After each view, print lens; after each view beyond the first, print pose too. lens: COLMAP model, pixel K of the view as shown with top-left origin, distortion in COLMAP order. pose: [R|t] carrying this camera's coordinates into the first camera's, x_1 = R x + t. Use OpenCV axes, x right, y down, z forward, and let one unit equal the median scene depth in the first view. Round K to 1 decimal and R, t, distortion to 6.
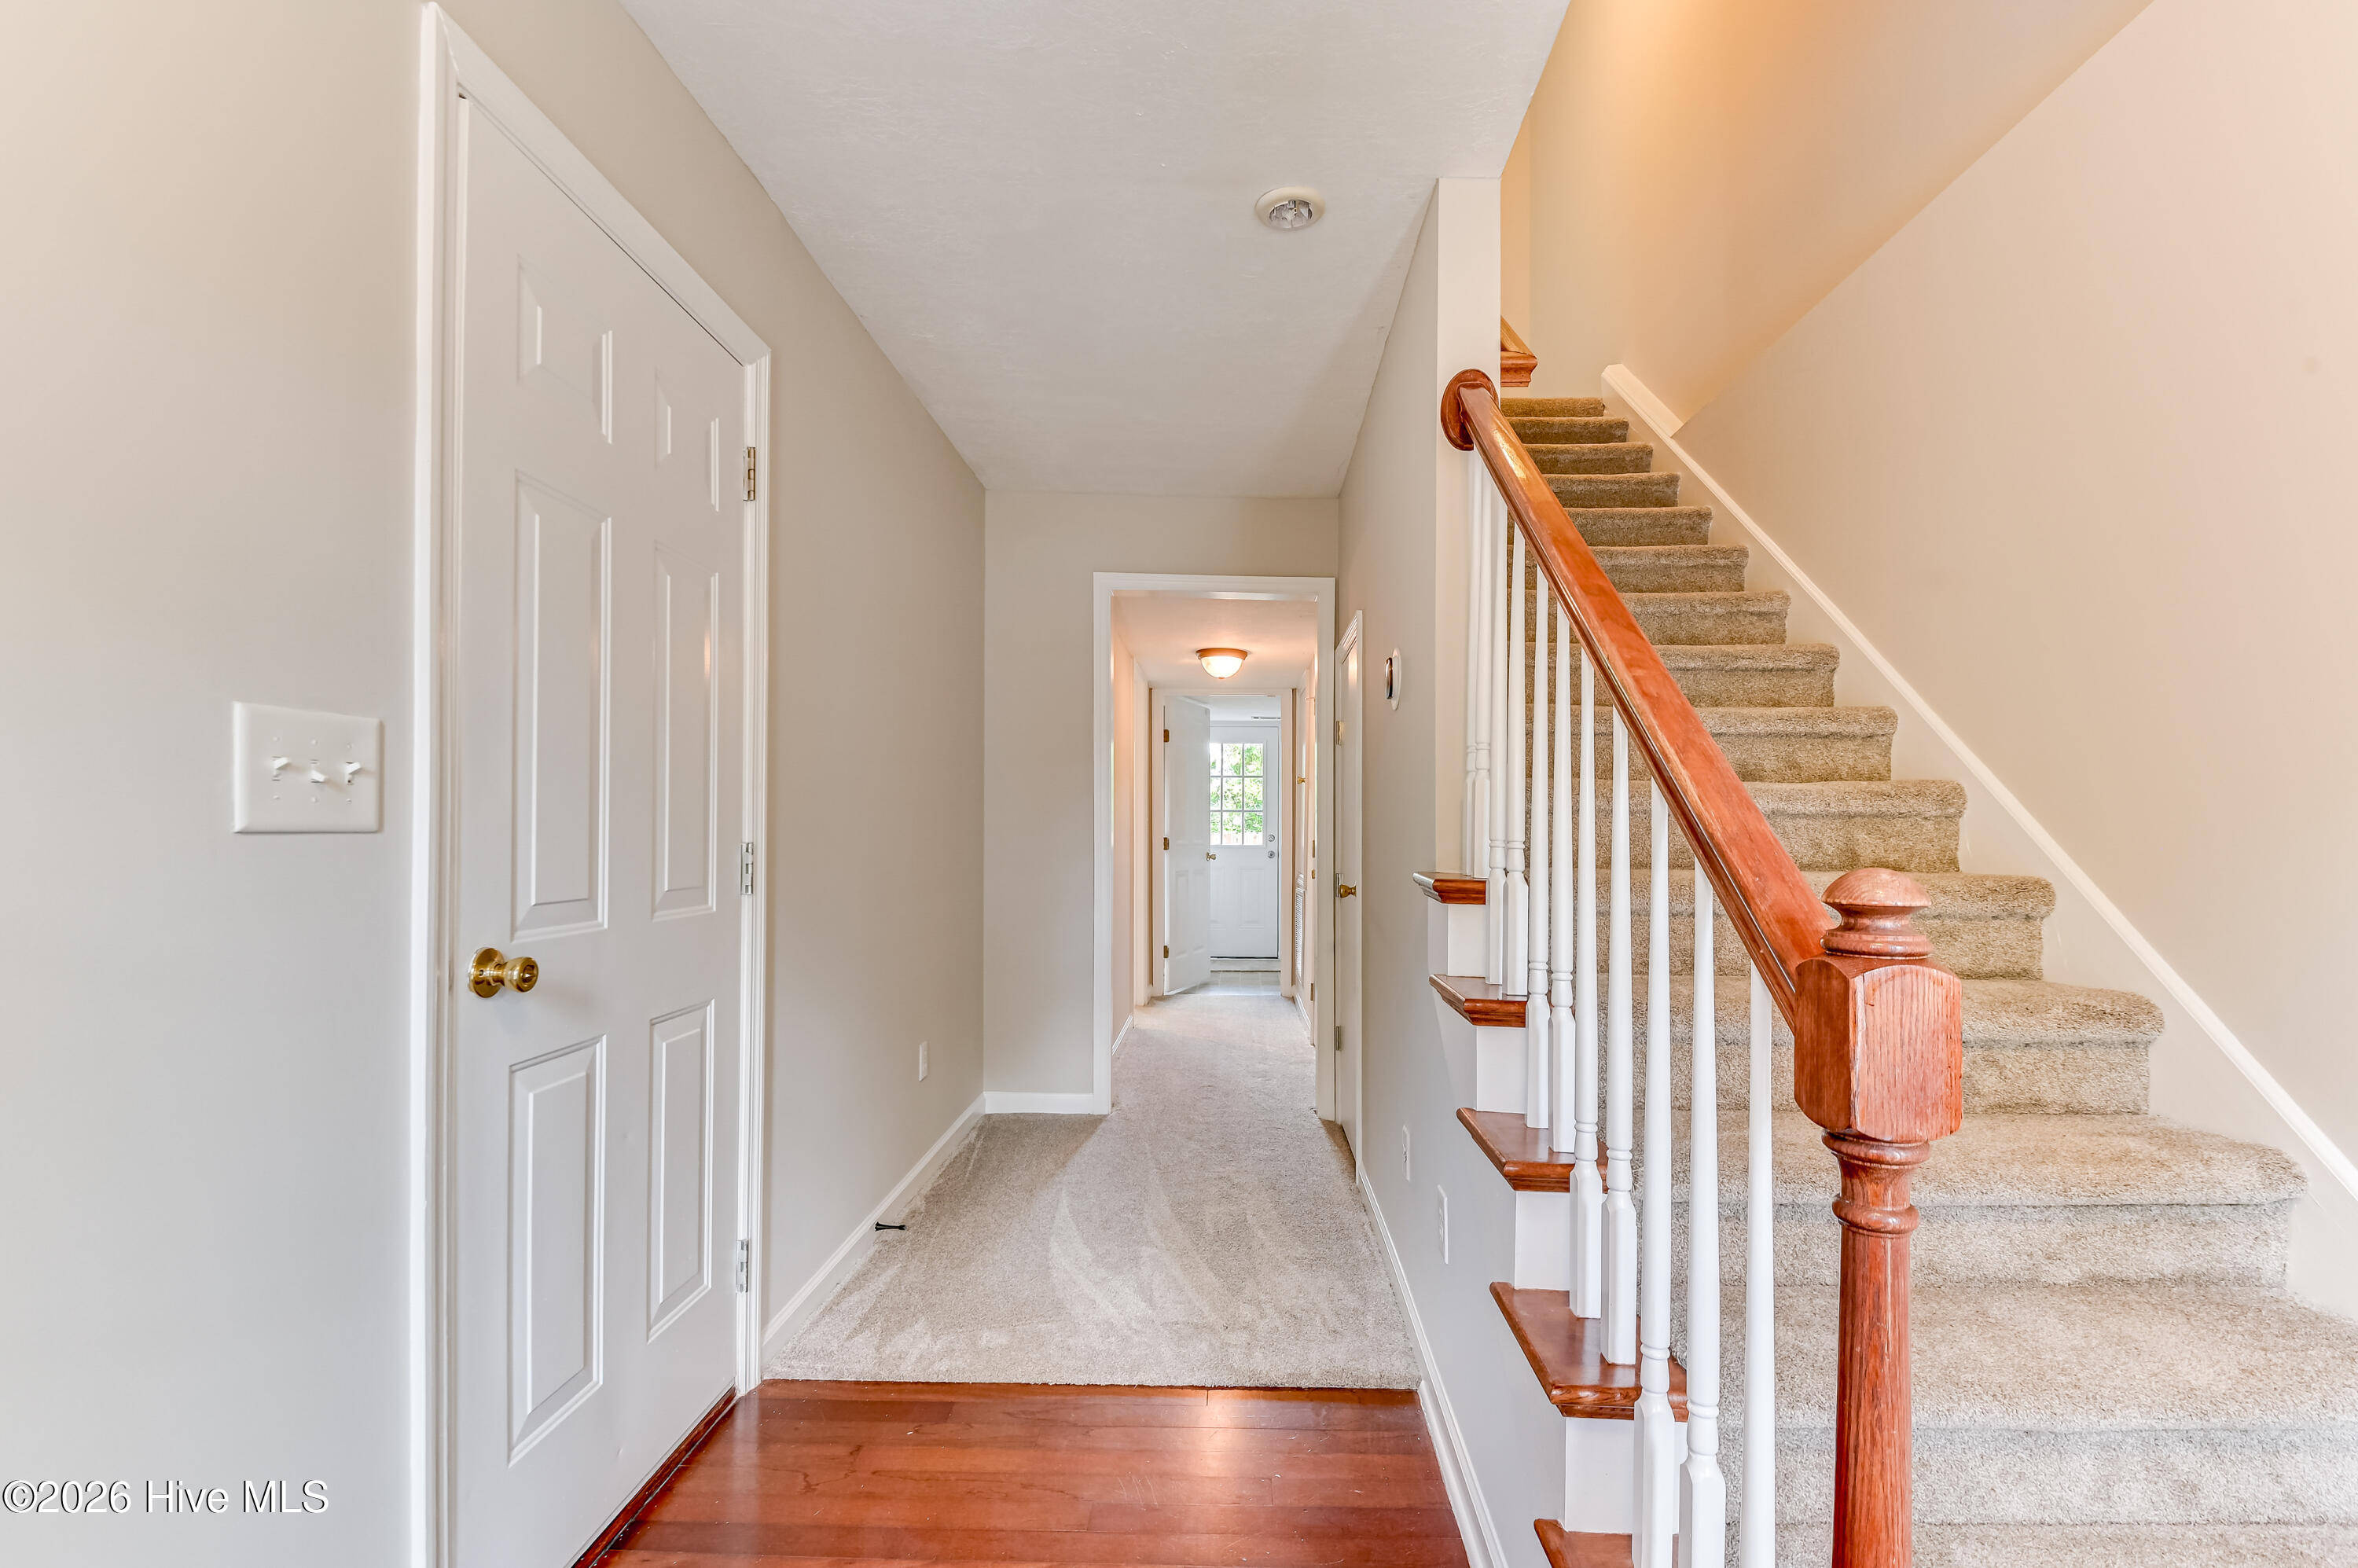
lens RADIAL K [[1138.0, 0, 1195.9], [0, 1138.0, 811.8], [0, 0, 1]] dist [0.012059, -0.013328]
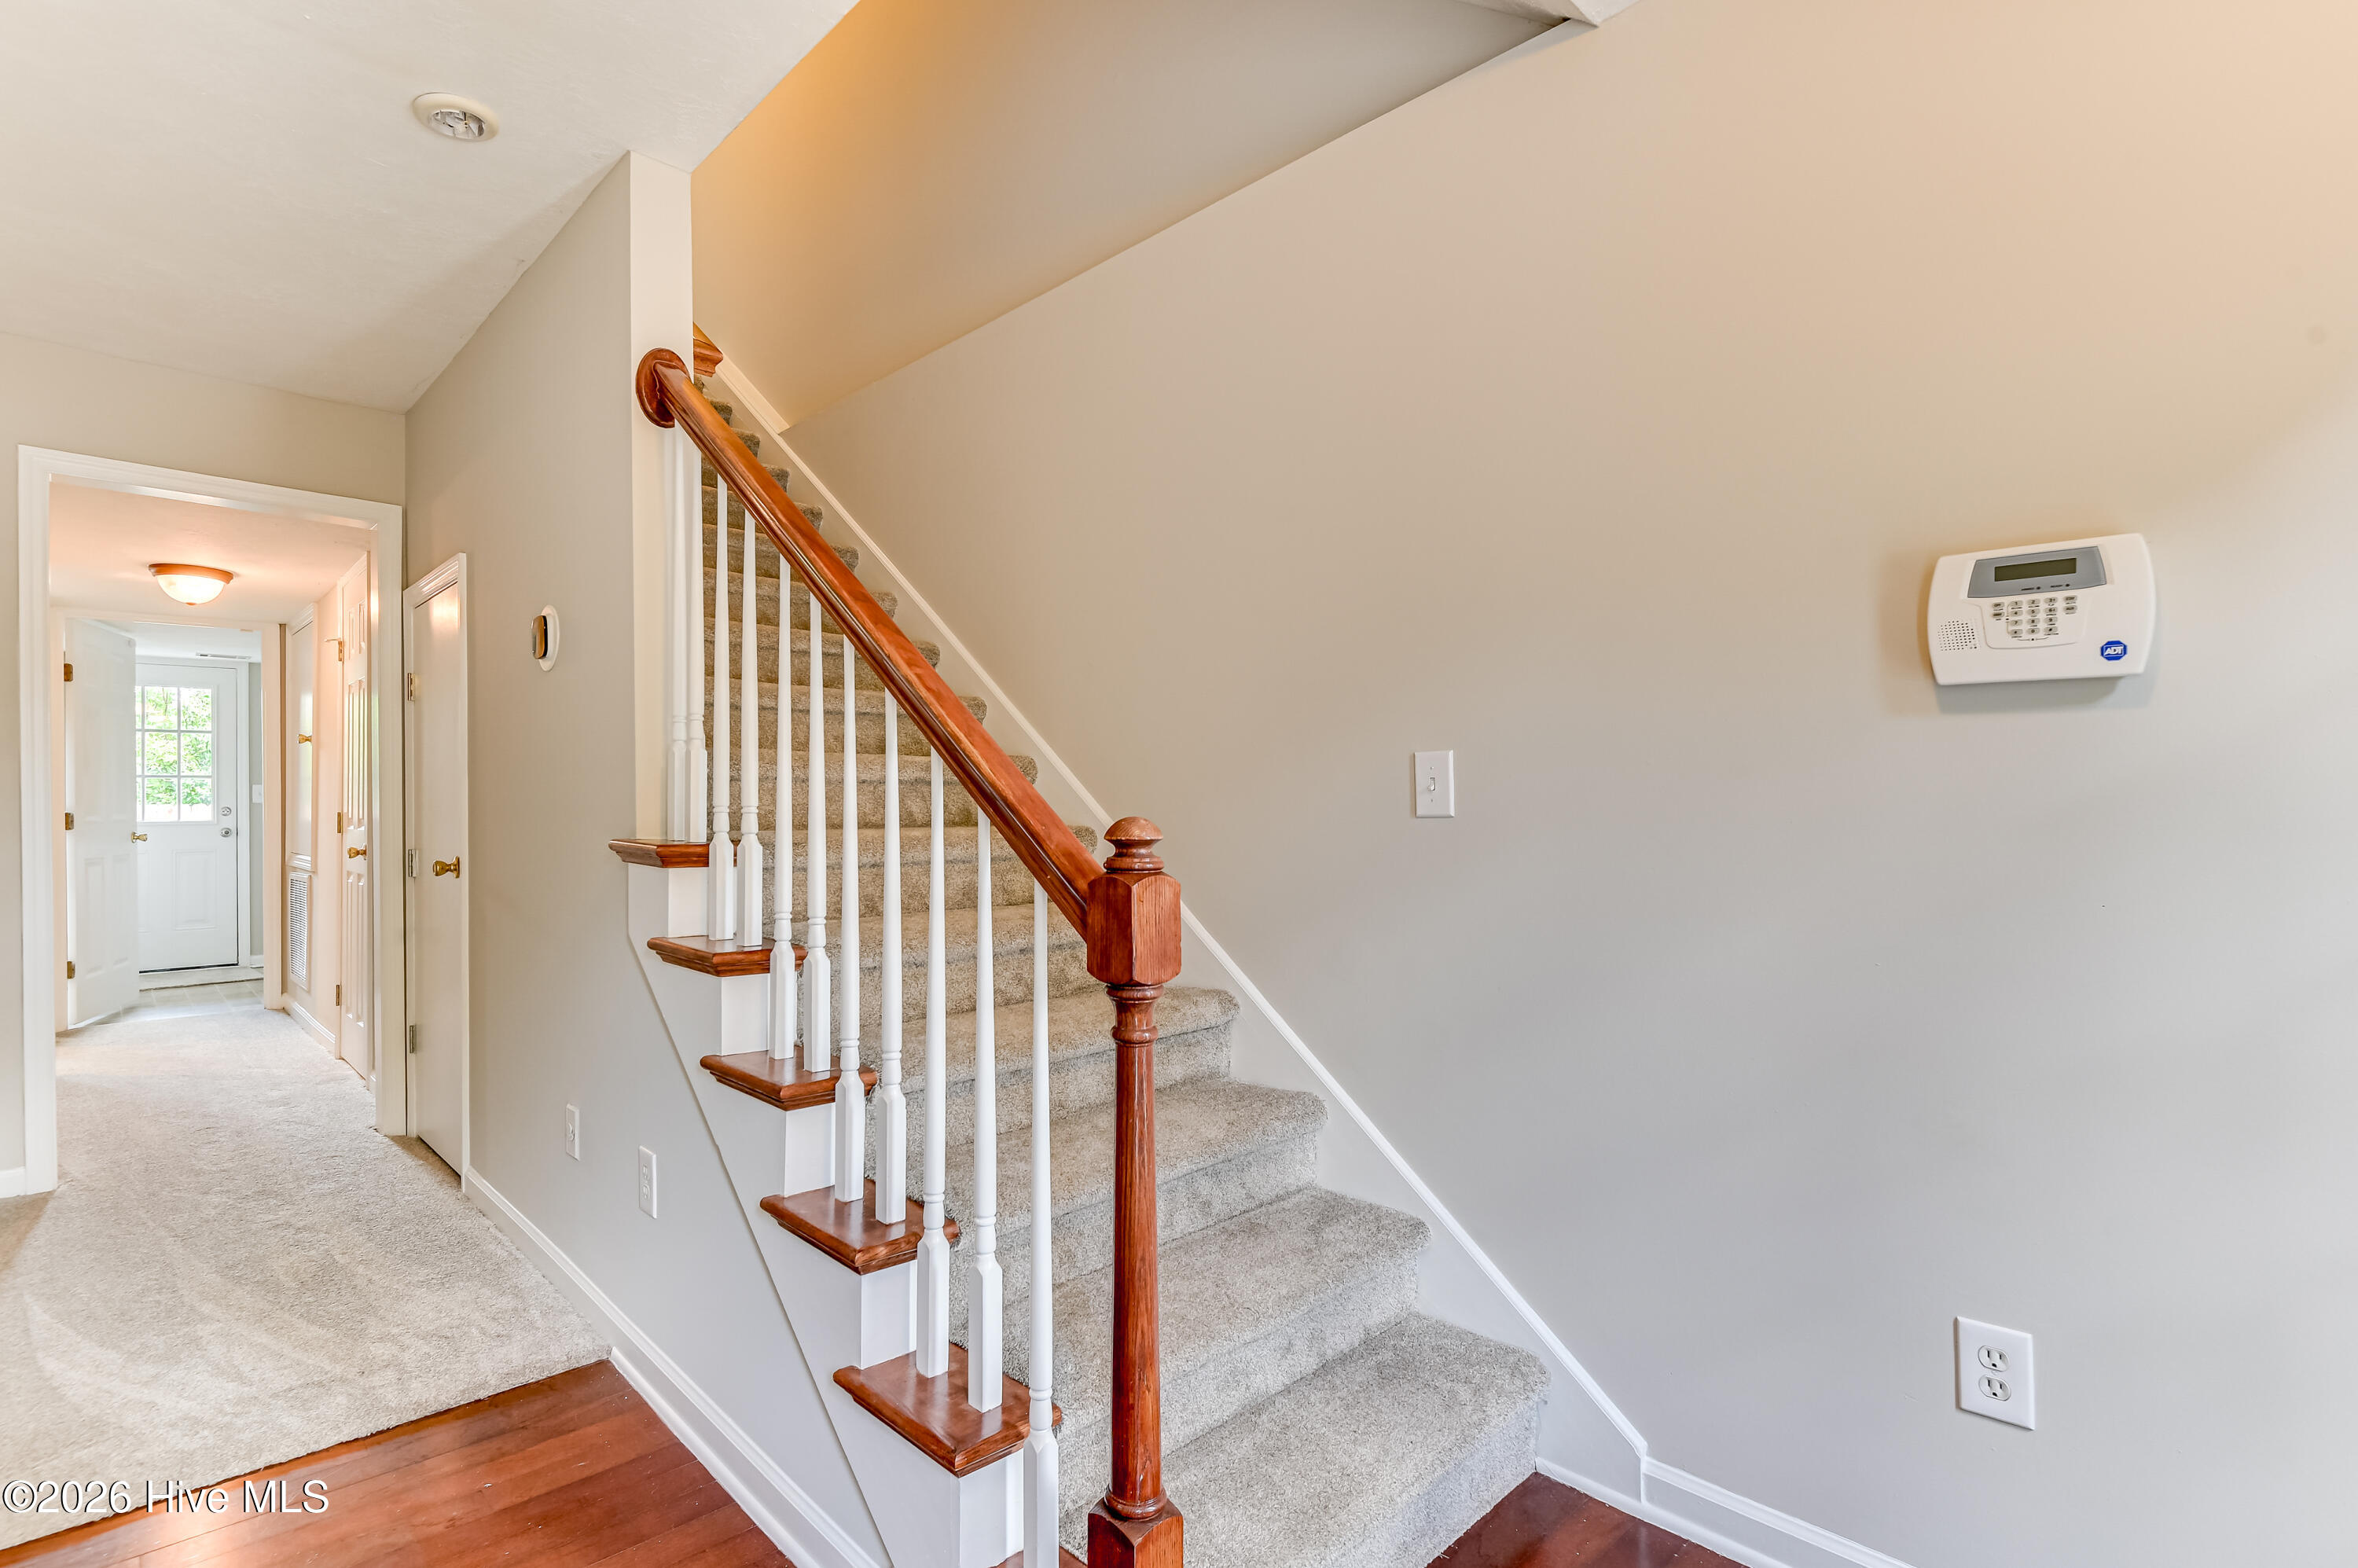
lens RADIAL K [[1138.0, 0, 1177.0], [0, 1138.0, 780.7], [0, 0, 1]] dist [0.012059, -0.013328]
pose [[0.700073, 0.000403, 0.714071, -0.166181], [-0.002006, 0.999997, 0.001402, -0.000895], [-0.714068, -0.002414, 0.700072, -0.050707]]
